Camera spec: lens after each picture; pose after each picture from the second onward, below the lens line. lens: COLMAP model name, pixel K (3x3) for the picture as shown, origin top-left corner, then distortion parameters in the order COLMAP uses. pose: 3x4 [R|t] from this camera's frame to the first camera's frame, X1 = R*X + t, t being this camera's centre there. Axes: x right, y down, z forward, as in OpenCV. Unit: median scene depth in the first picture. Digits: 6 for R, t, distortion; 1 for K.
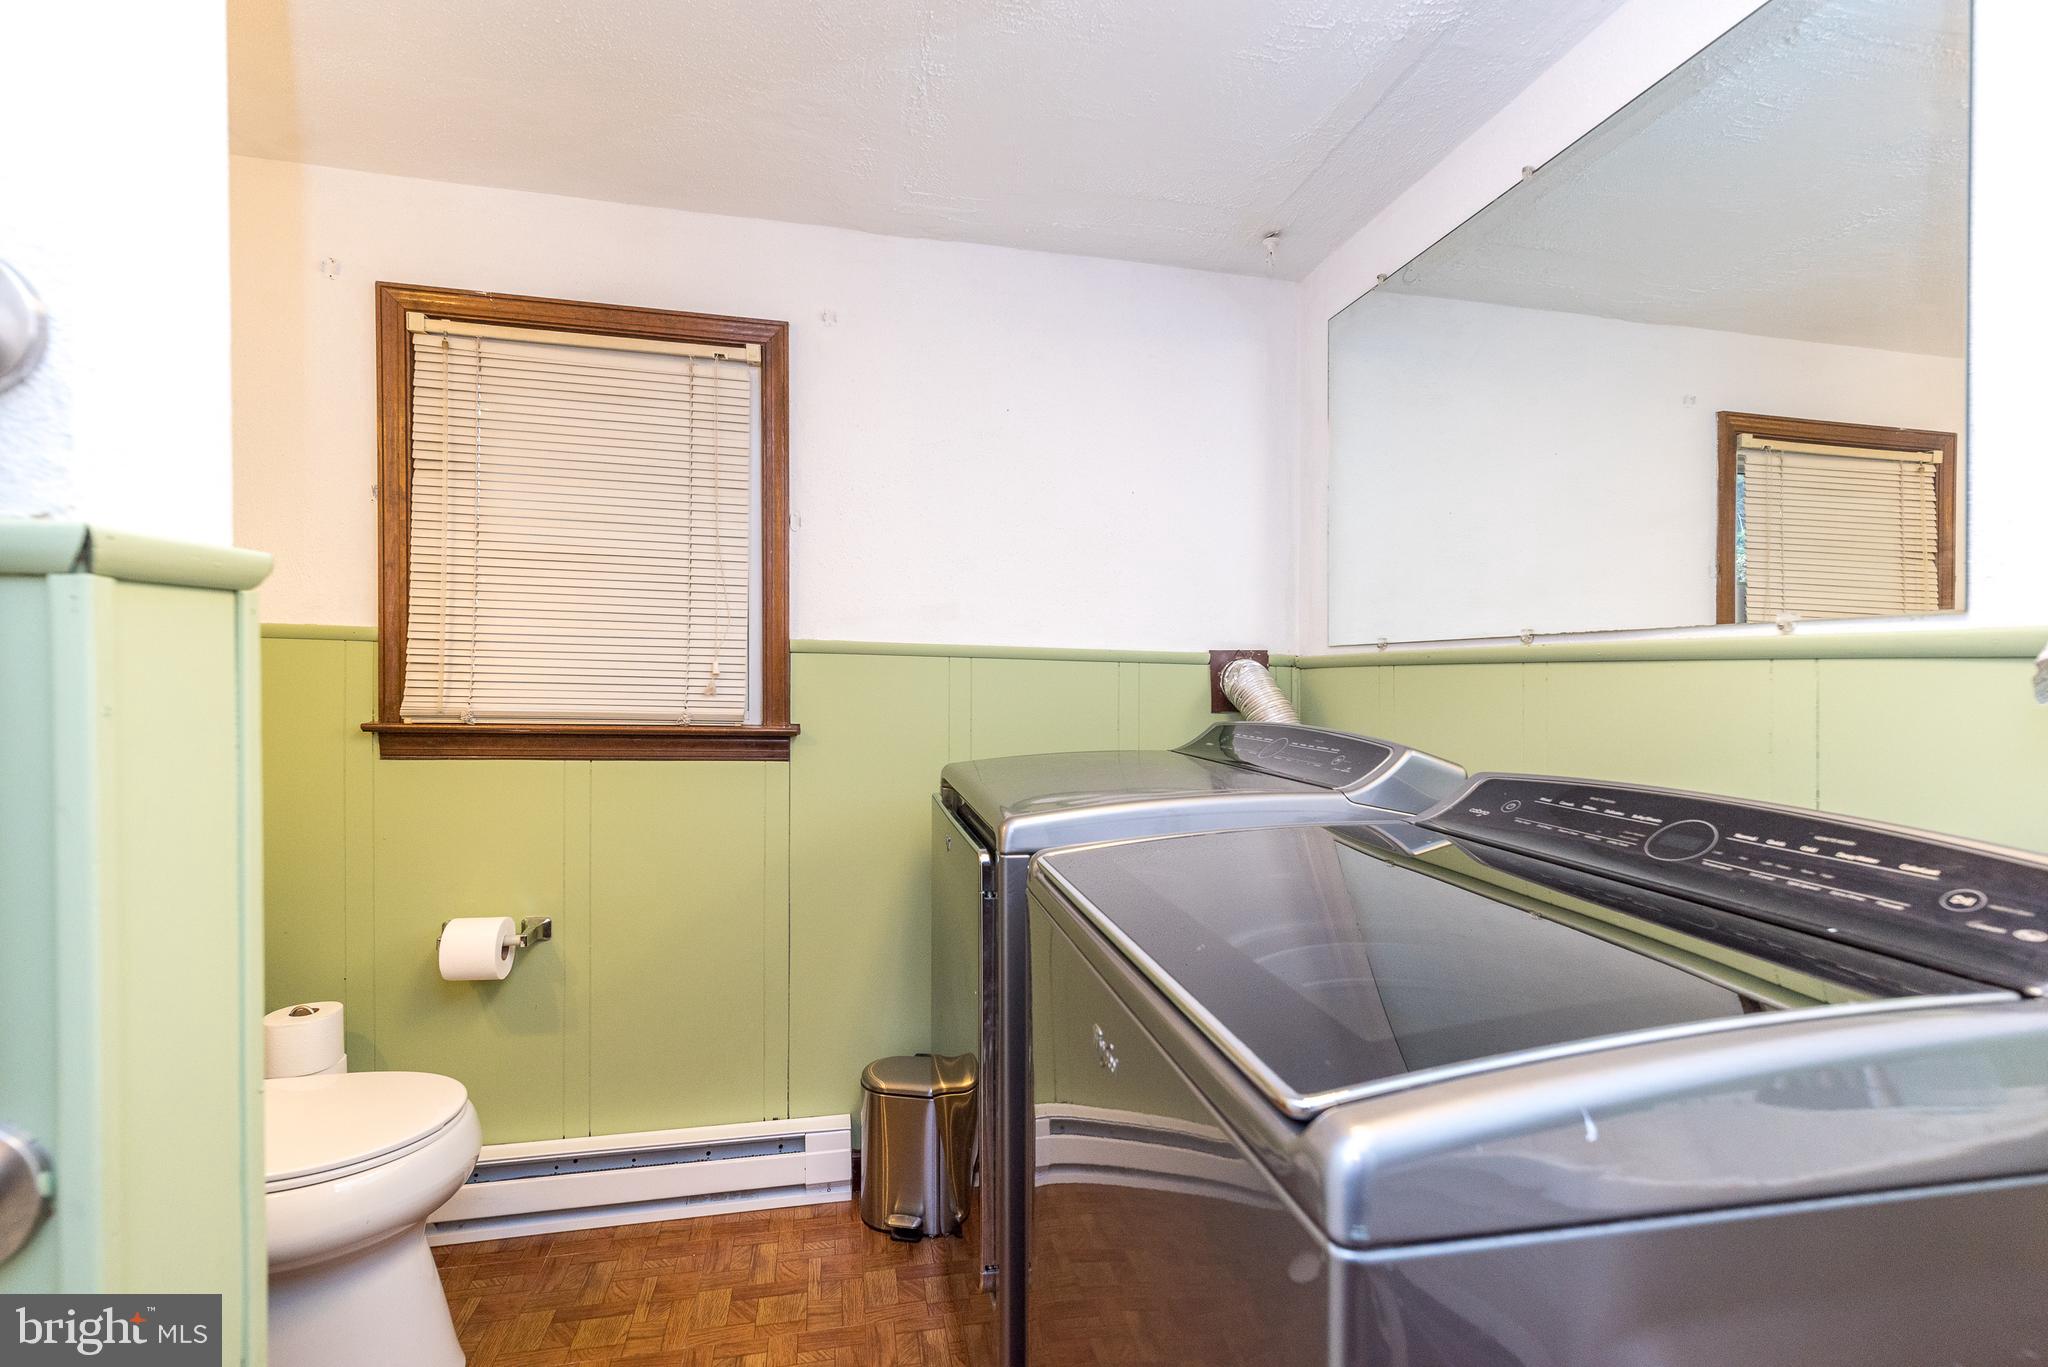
lens RADIAL K [[896.8, 0, 1026.4], [0, 896.8, 683.3], [0, 0, 1]] dist [0.006936, 0.000213]
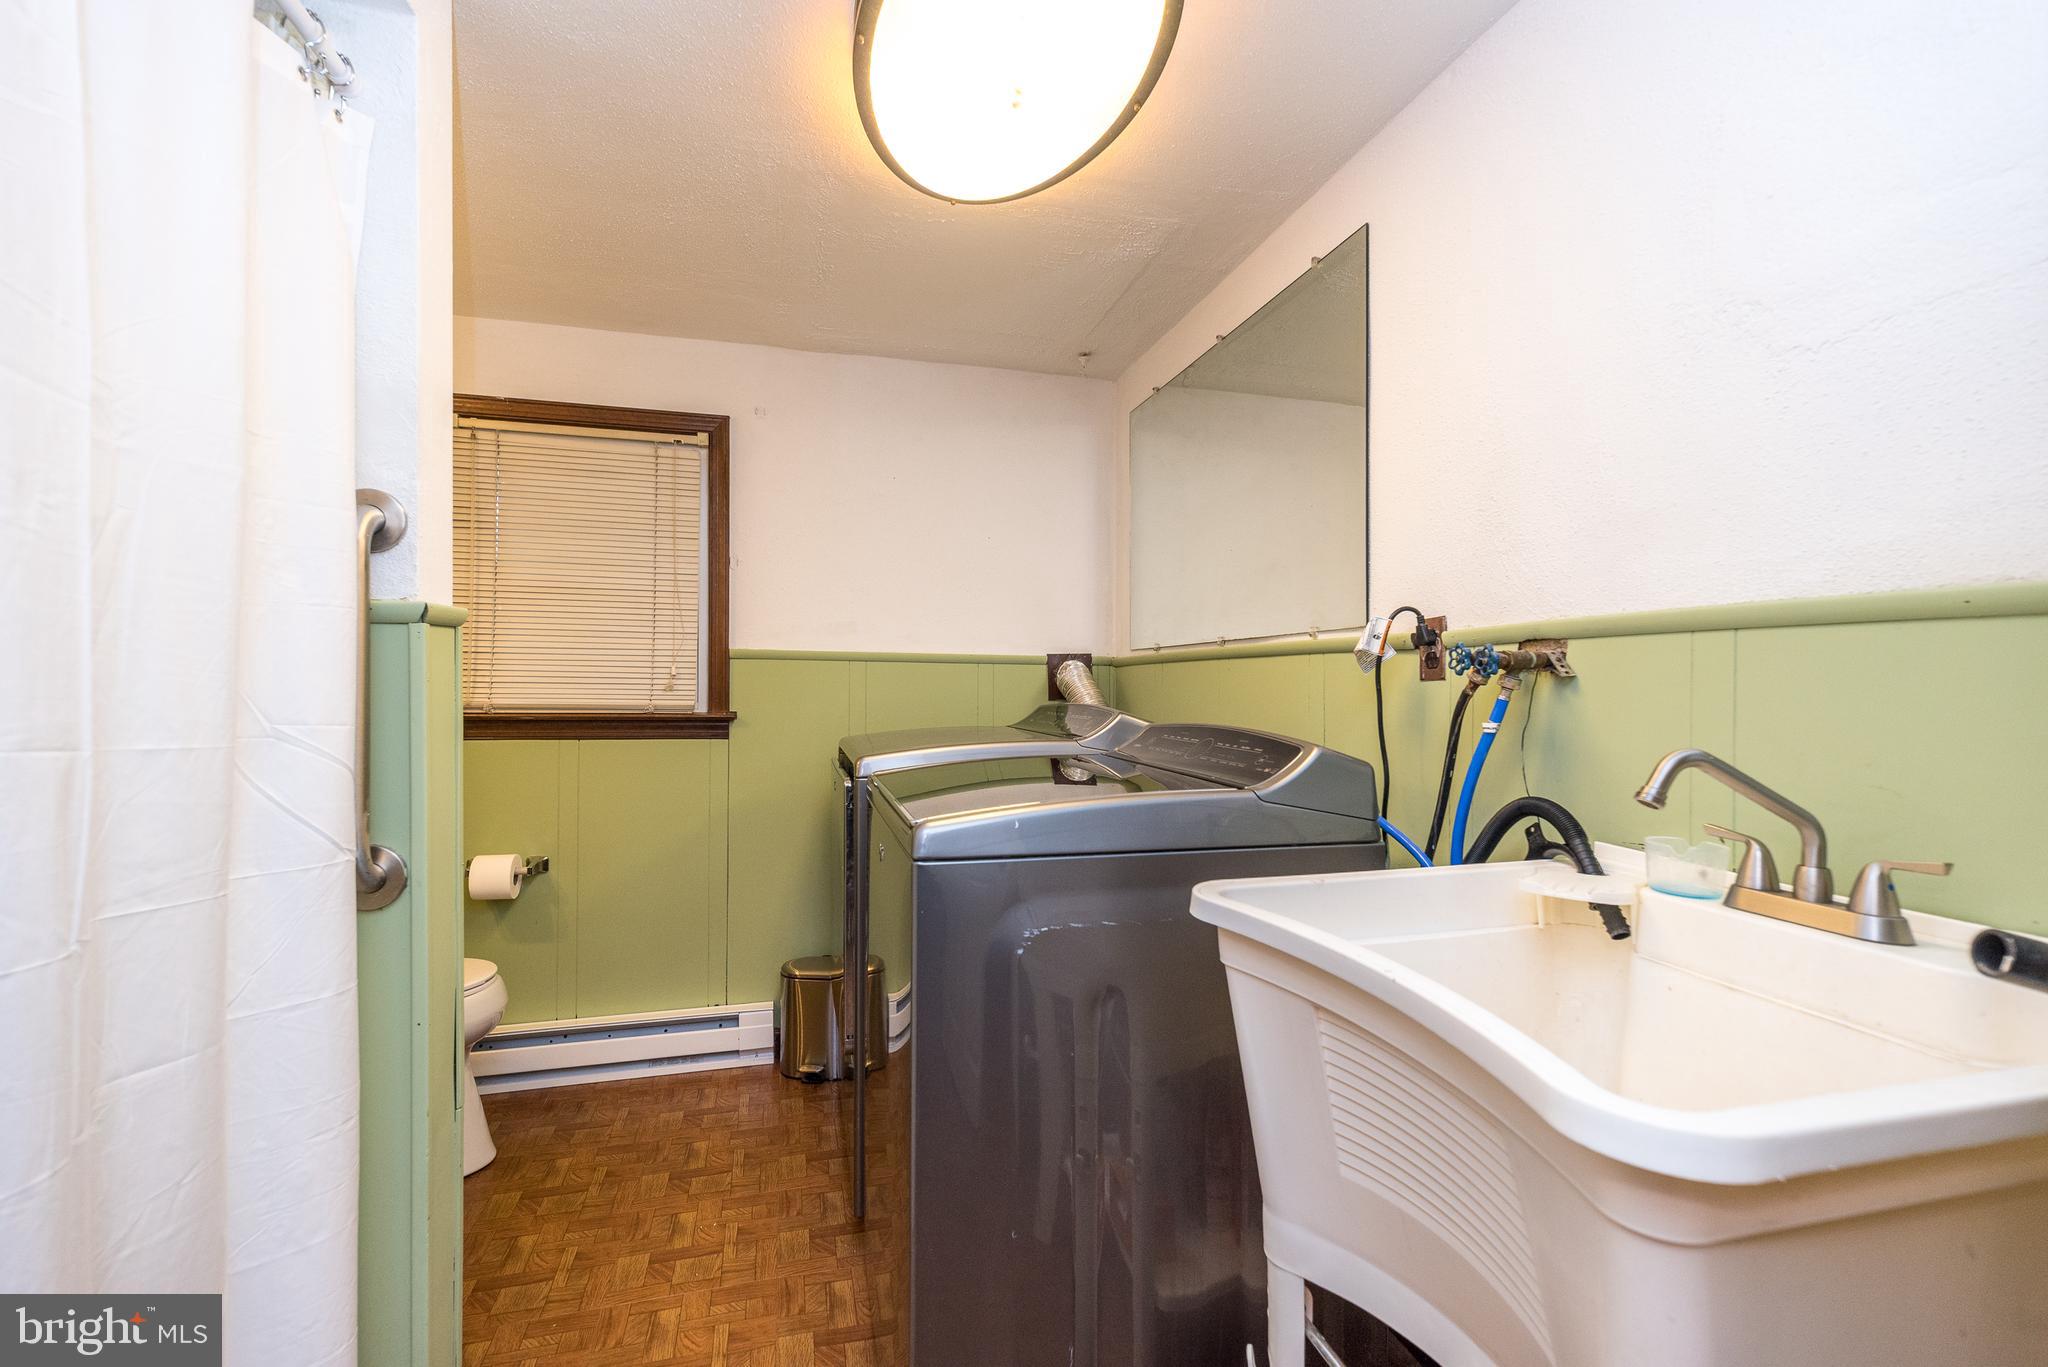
lens RADIAL K [[896.8, 0, 1030.6], [0, 896.8, 648.6], [0, 0, 1]] dist [0.006936, 0.000213]
pose [[0.998413, -0.010299, 0.055372, 0.119889], [0.013011, 0.998722, -0.048837, 0.023291], [-0.054799, 0.049480, 0.997271, -0.390484]]
